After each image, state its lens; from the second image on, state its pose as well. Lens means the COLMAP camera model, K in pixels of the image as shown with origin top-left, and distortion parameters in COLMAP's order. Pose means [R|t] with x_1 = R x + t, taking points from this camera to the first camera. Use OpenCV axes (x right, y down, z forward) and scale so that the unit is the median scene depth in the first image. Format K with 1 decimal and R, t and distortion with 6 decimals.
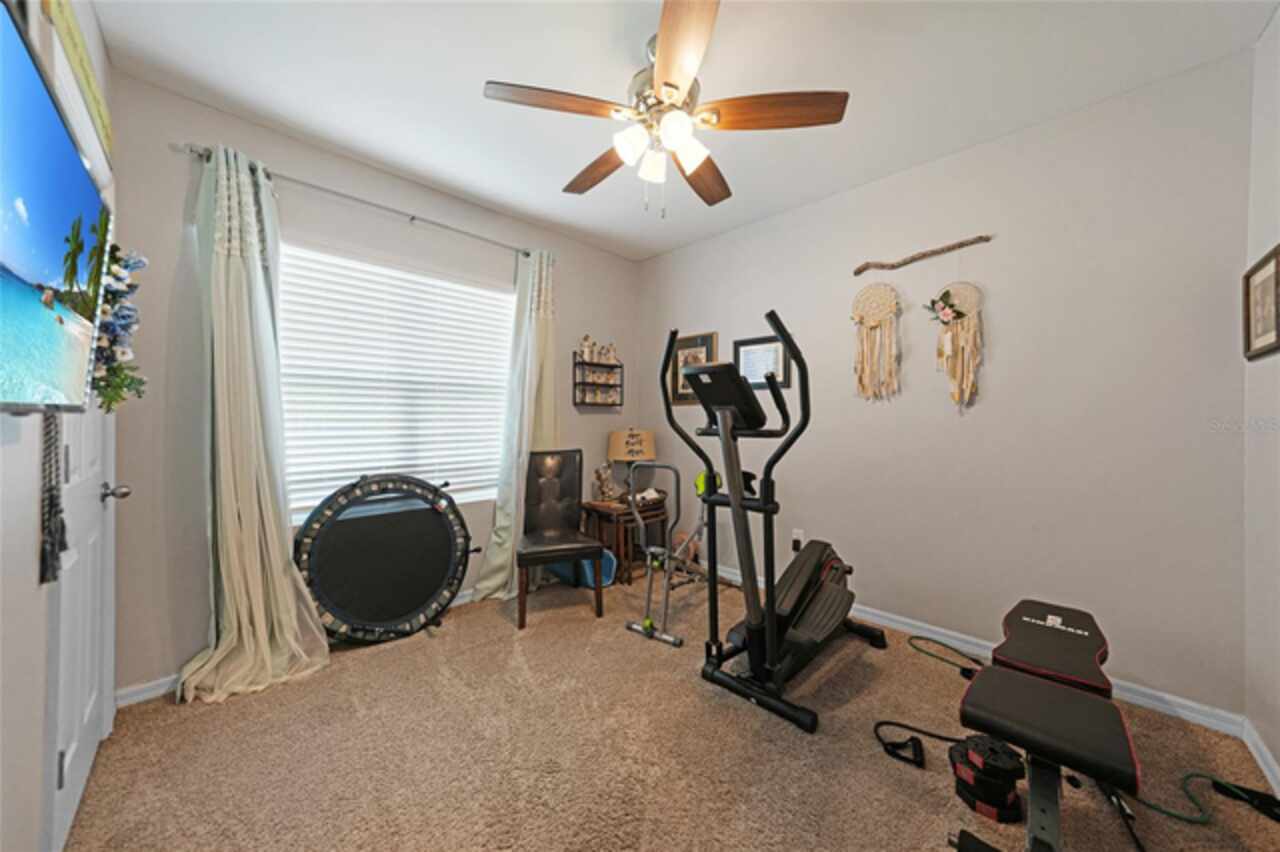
lens RADIAL K [[432.4, 0, 642.7], [0, 432.4, 423.4], [0, 0, 1]] dist [-0.000126, 0.000216]
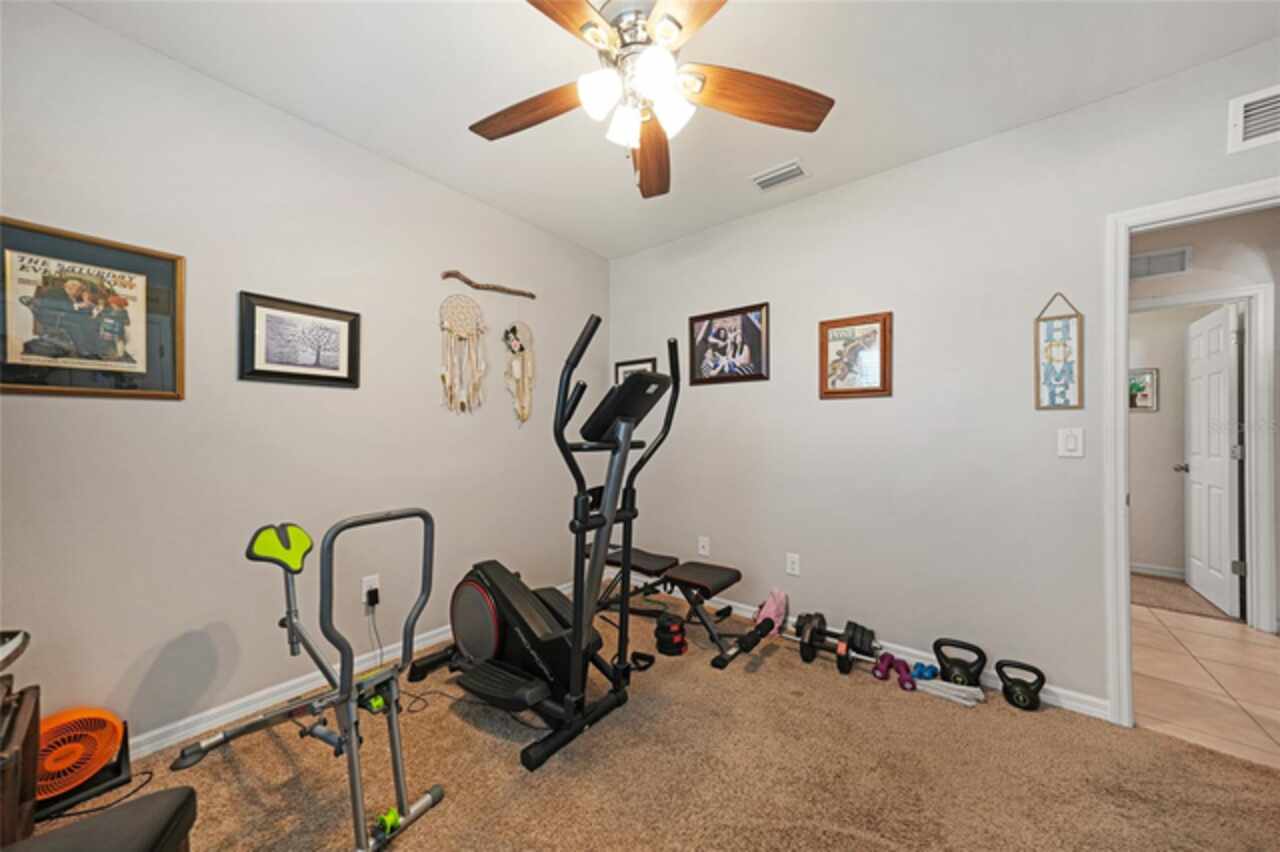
lens RADIAL K [[432.4, 0, 642.7], [0, 432.4, 423.4], [0, 0, 1]] dist [-0.000126, 0.000216]
pose [[-0.092434, 0.006605, 0.995697, -0.560191], [-0.000017, 0.999978, -0.006635, -0.020827], [-0.995719, -0.000630, -0.092432, 0.755600]]
